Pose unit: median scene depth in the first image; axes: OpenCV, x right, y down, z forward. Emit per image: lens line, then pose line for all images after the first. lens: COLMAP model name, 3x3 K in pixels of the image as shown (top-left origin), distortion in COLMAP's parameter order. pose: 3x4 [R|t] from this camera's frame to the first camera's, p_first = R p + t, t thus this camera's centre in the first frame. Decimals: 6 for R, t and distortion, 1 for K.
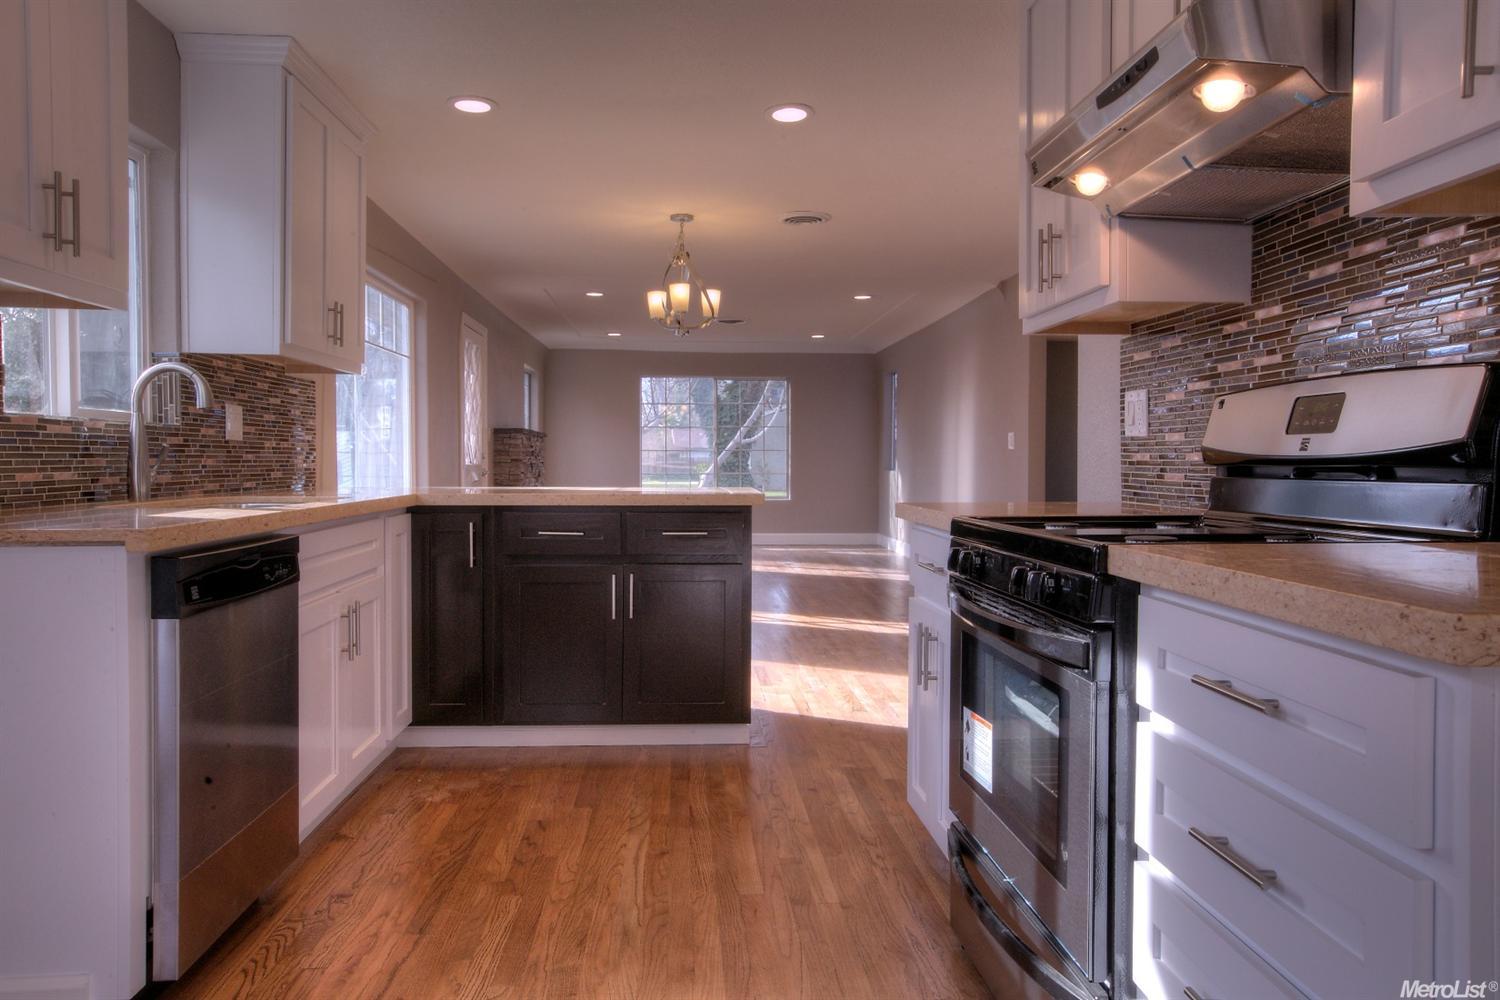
lens RADIAL K [[1009.1, 0, 750.8], [0, 1009.1, 490.2], [0, 0, 1]] dist [-0.057874, 0.000144]
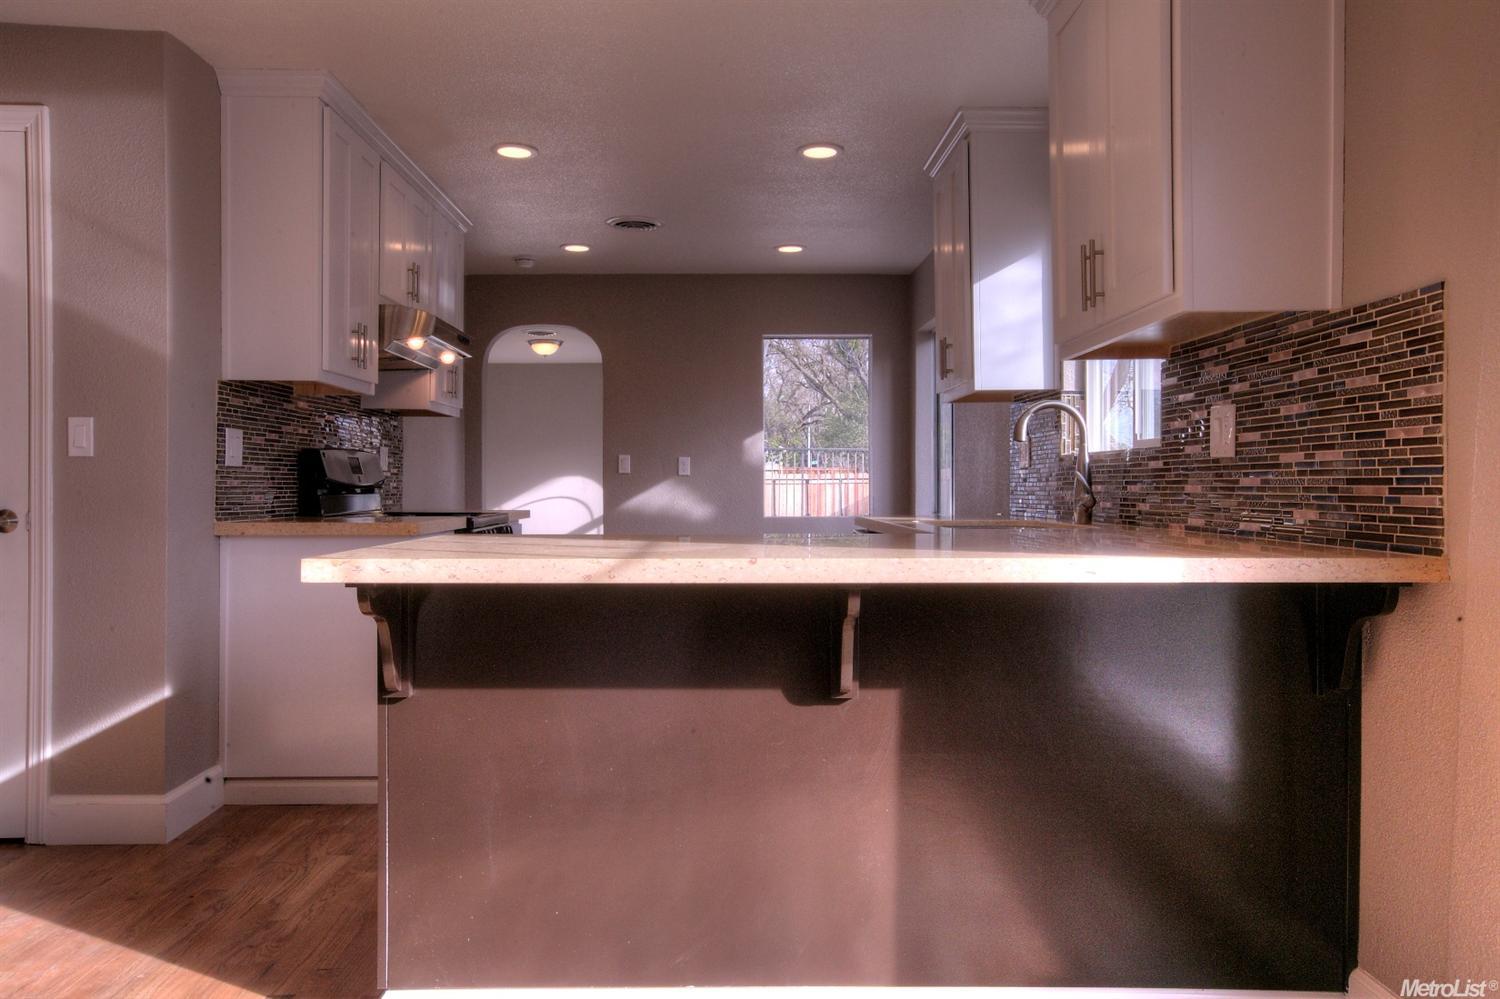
lens RADIAL K [[1129.2, 0, 753.0], [0, 1129.2, 492.1], [0, 0, 1]] dist [0.007732, 0.005446]
pose [[-0.998630, -0.007191, 0.051834, -0.246730], [-0.005247, 0.999281, 0.037546, -0.055245], [-0.052066, 0.037222, -0.997950, 1.826096]]
